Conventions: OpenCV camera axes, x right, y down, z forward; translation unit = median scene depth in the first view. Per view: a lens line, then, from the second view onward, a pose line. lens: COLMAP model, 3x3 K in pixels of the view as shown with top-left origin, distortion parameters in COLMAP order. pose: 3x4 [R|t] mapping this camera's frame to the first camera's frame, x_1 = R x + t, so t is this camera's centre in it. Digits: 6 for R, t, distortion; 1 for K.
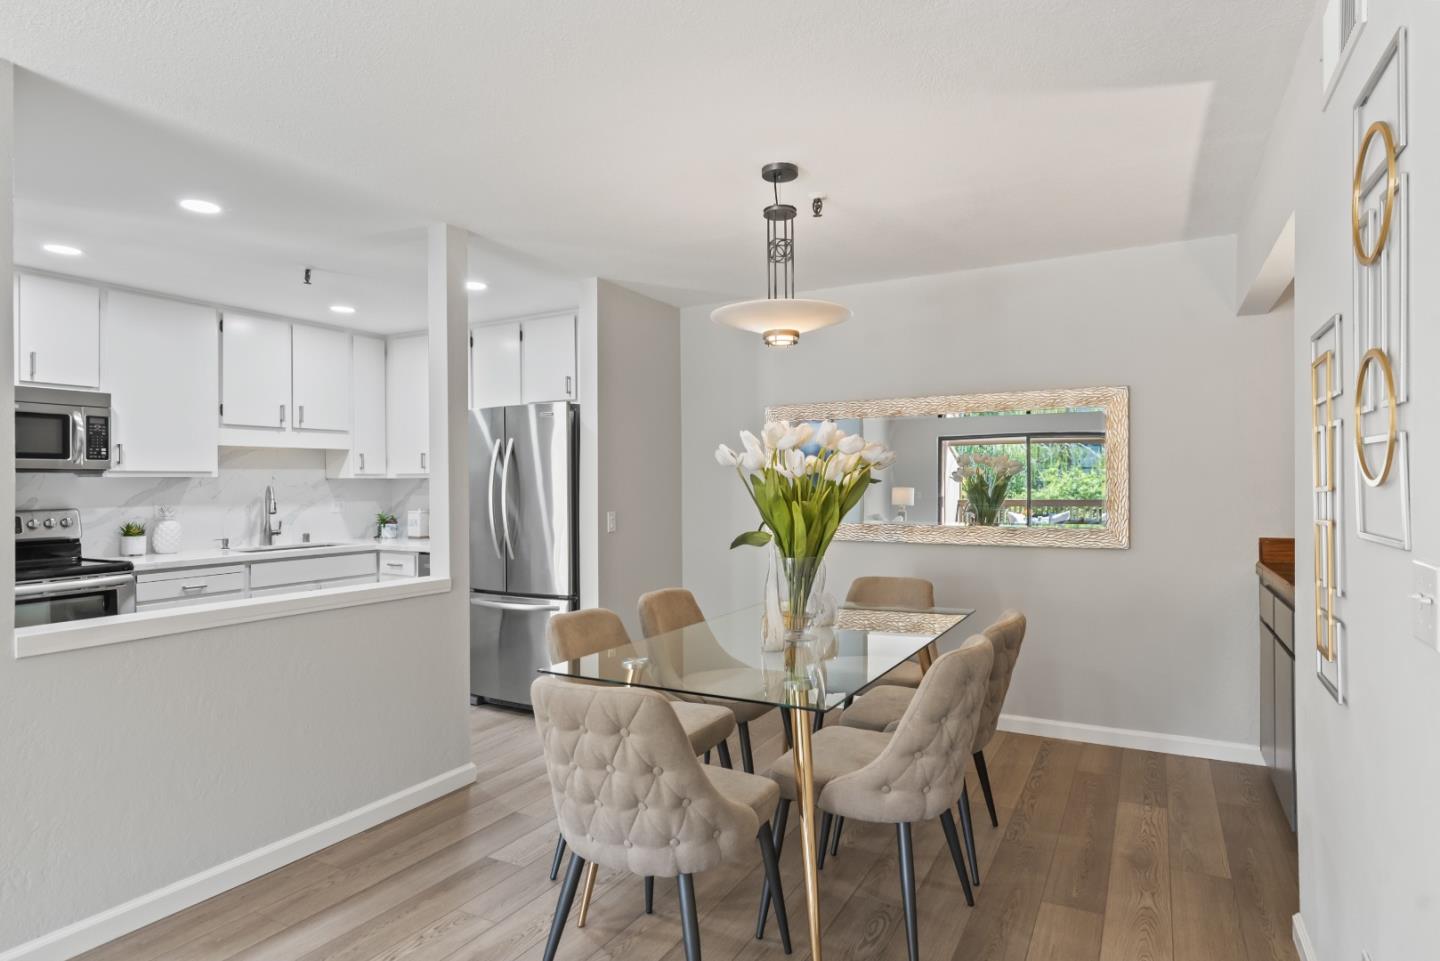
lens RADIAL K [[765.1, 0, 720.0], [0, 765.1, 480.5], [0, 0, 1]] dist [0.001844, -0.000054]
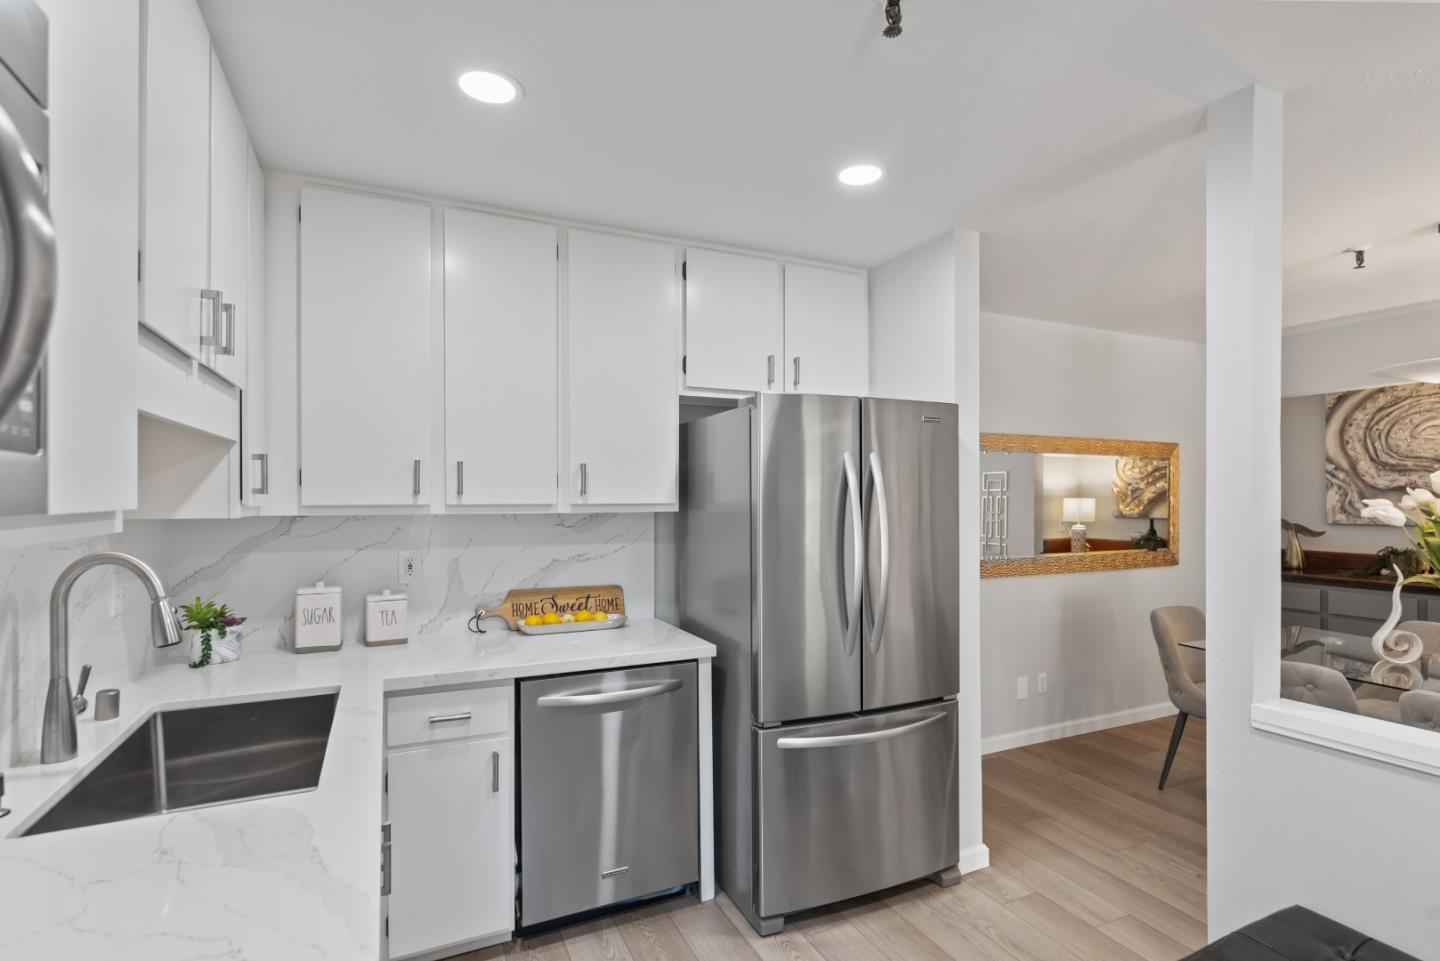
lens RADIAL K [[713.6, 0, 721.5], [0, 713.6, 495.3], [0, 0, 1]] dist [-0.001128, -0.000122]
pose [[0.592130, 0.006524, 0.805816, -0.740155], [-0.007373, 0.999969, -0.002678, -0.018187], [-0.805809, -0.004355, 0.592160, 0.713107]]
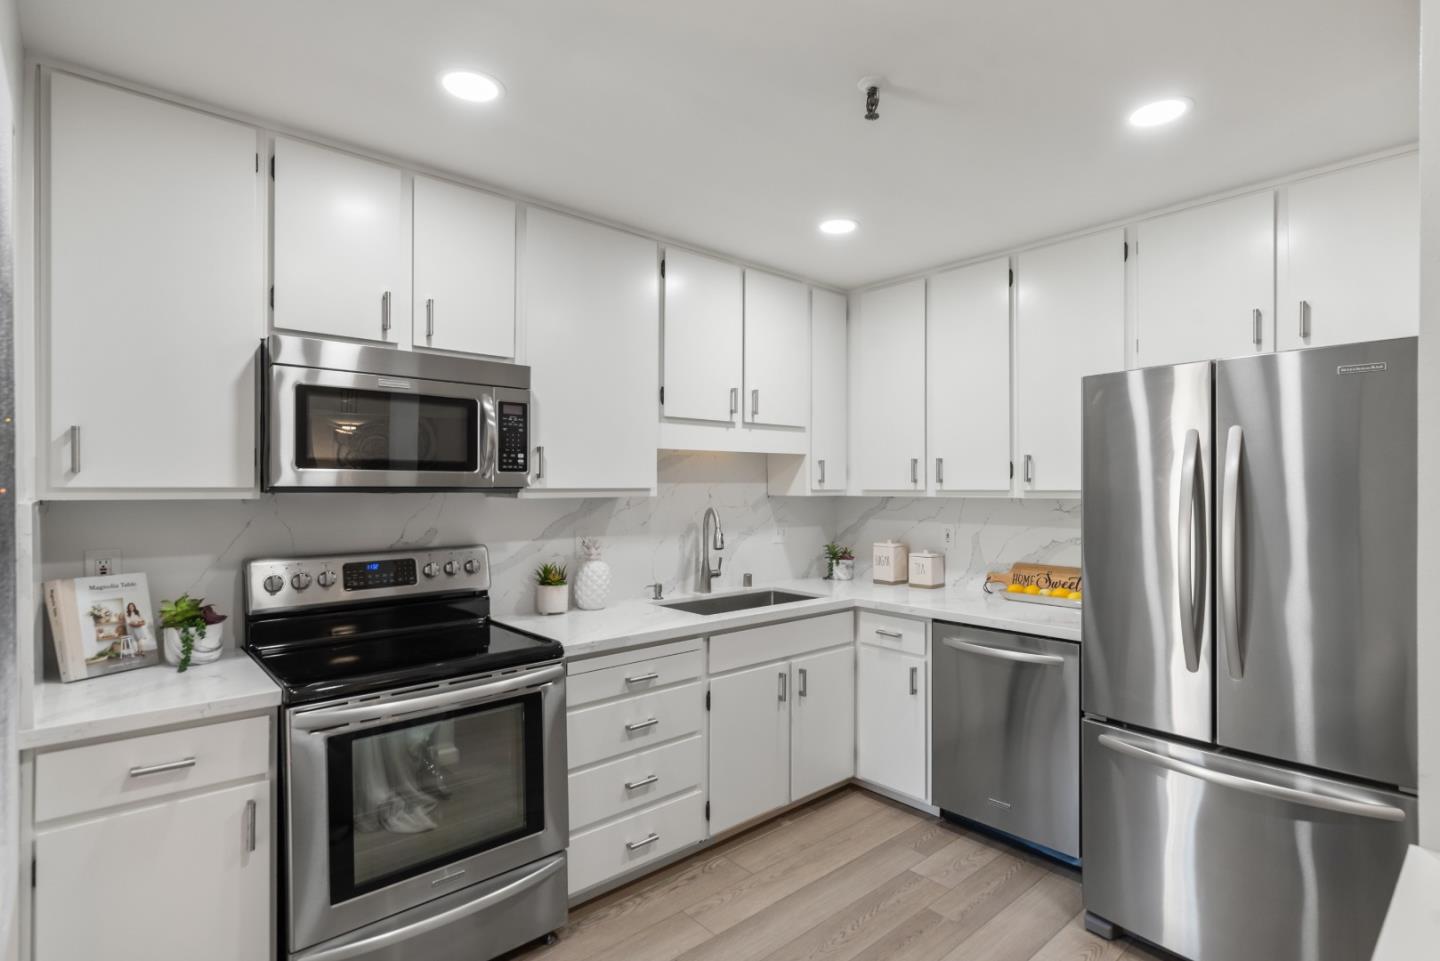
lens RADIAL K [[707.1, 0, 741.7], [0, 707.1, 486.4], [0, 0, 1]] dist [0.000025, 0.000246]
pose [[0.943732, 0.007185, -0.330632, -0.387641], [-0.006248, 0.999973, 0.003896, -0.016275], [0.330651, -0.001611, 0.943752, 0.449557]]
